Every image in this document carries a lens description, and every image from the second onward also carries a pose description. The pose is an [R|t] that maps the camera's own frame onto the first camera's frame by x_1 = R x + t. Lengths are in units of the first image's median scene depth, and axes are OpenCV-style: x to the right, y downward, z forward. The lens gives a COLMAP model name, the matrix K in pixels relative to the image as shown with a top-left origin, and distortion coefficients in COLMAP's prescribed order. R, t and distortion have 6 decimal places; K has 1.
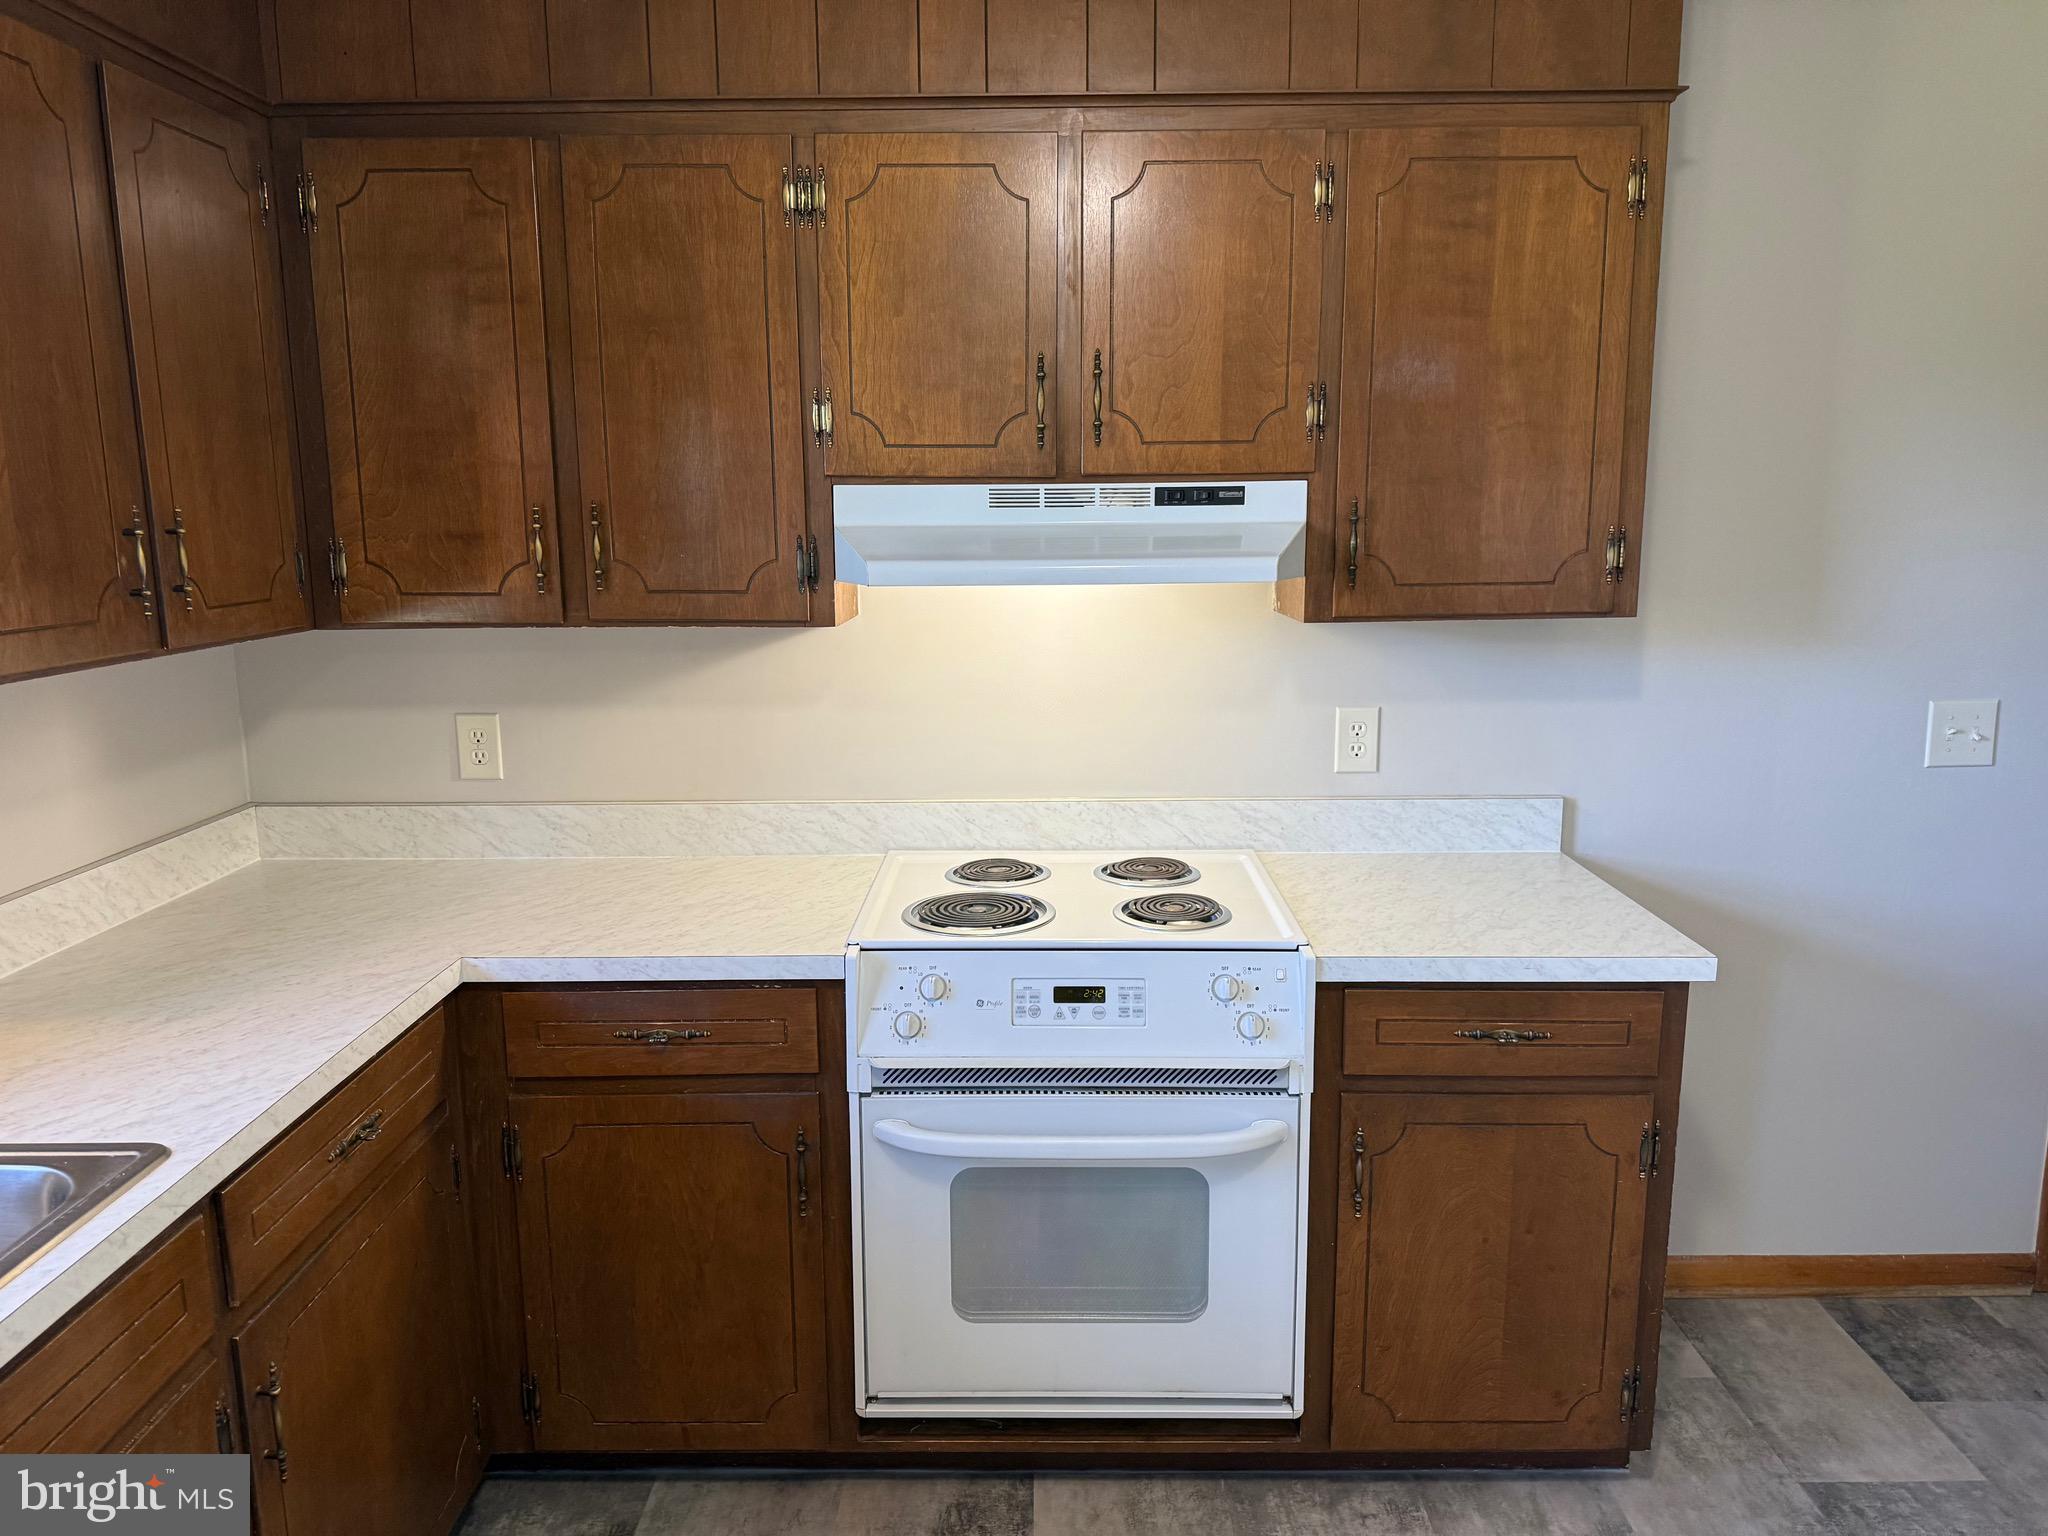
lens RADIAL K [[1431.6, 0, 1031.8], [0, 1431.6, 765.5], [0, 0, 1]] dist [0.076588, -0.099470]
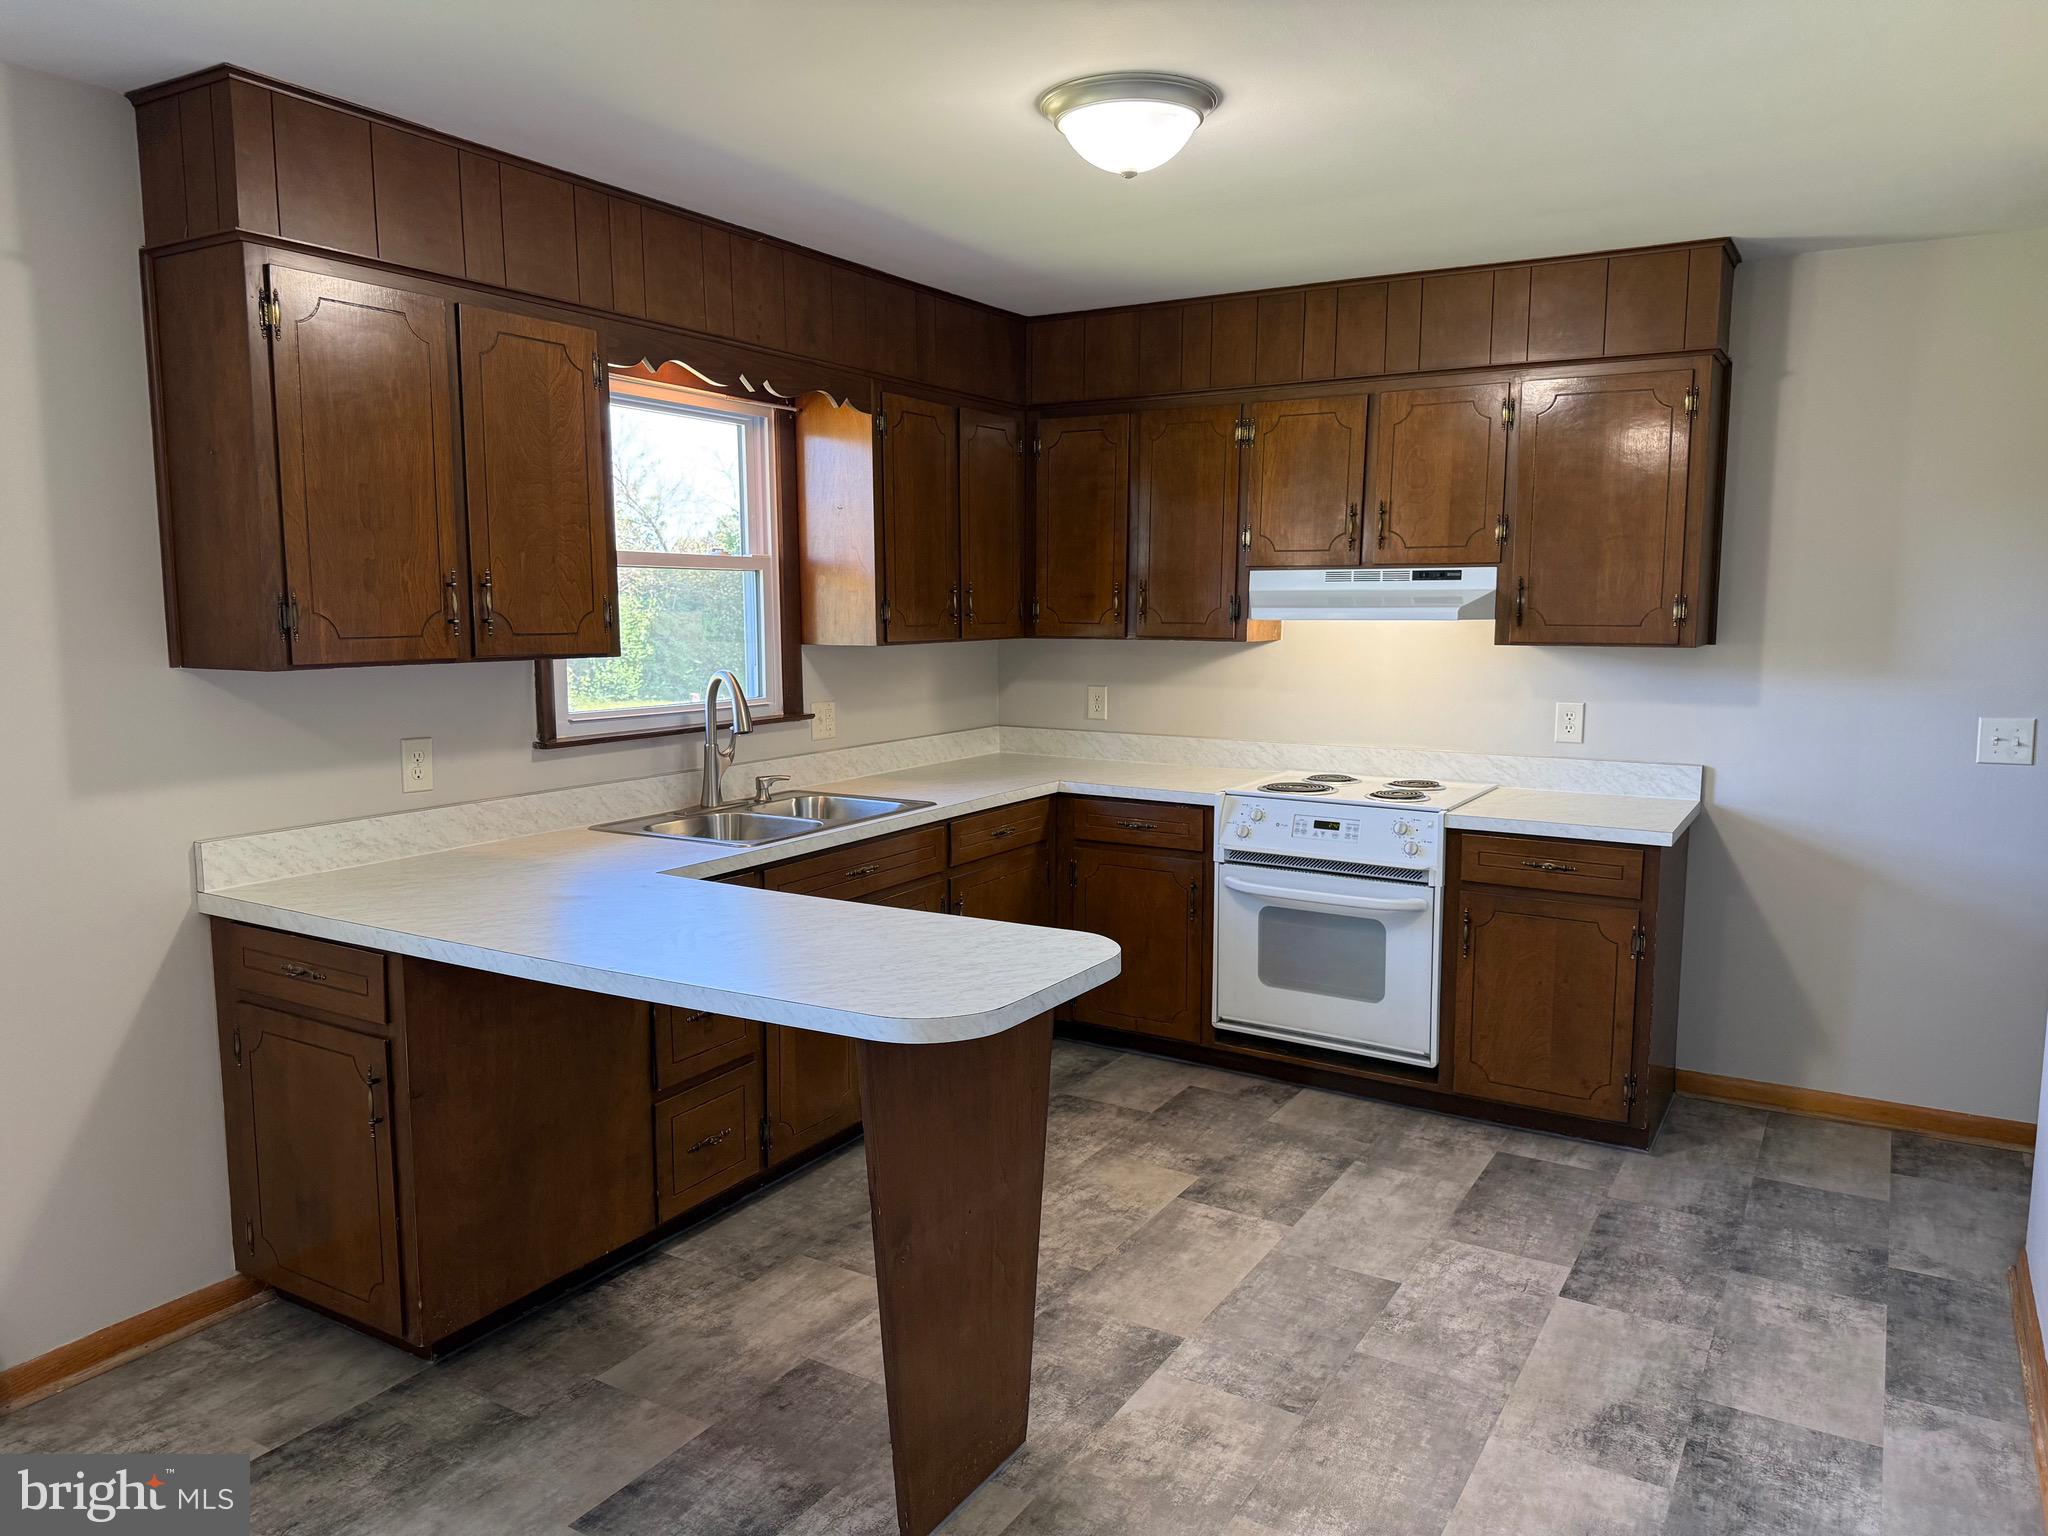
lens RADIAL K [[1431.6, 0, 1013.7], [0, 1431.6, 773.2], [0, 0, 1]] dist [0.076588, -0.099470]
pose [[0.855004, 0.071825, -0.513624, 0.647073], [-0.097399, 0.994980, -0.022999, 0.168301], [0.509393, 0.069691, 0.857707, -0.889726]]
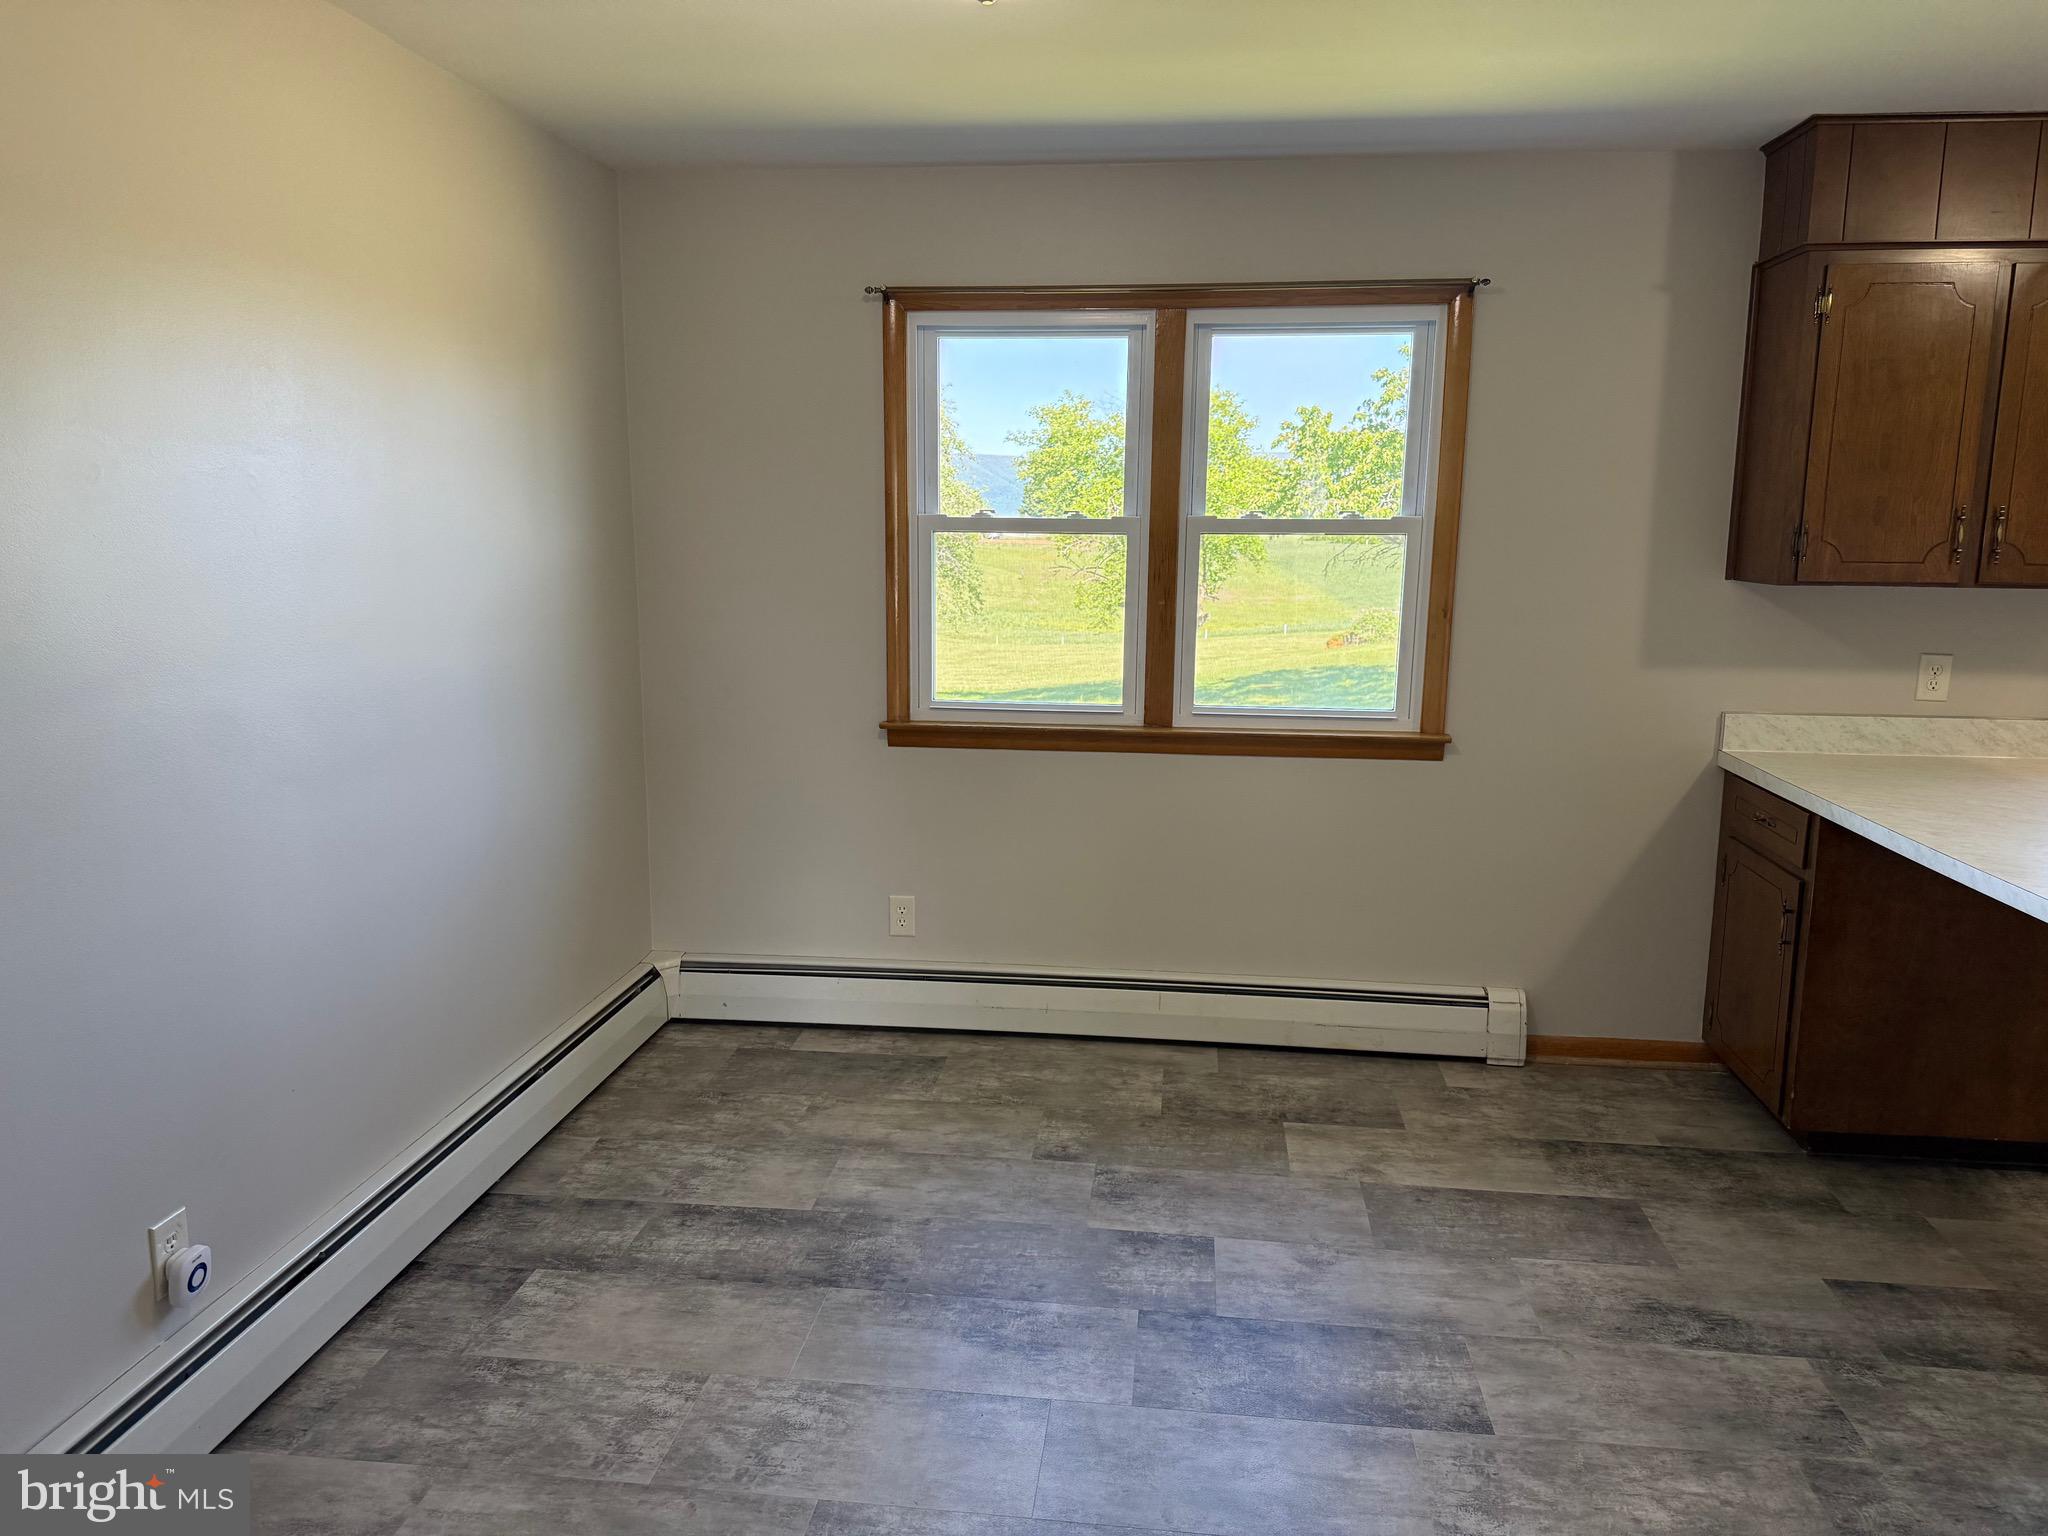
lens RADIAL K [[1431.6, 0, 1025.1], [0, 1431.6, 770.4], [0, 0, 1]] dist [0.076588, -0.099470]
pose [[-0.119764, 0.179557, -0.976430, 1.164817], [-0.177215, 0.963847, 0.198980, 0.140714], [0.976858, 0.196869, -0.083614, -0.797988]]
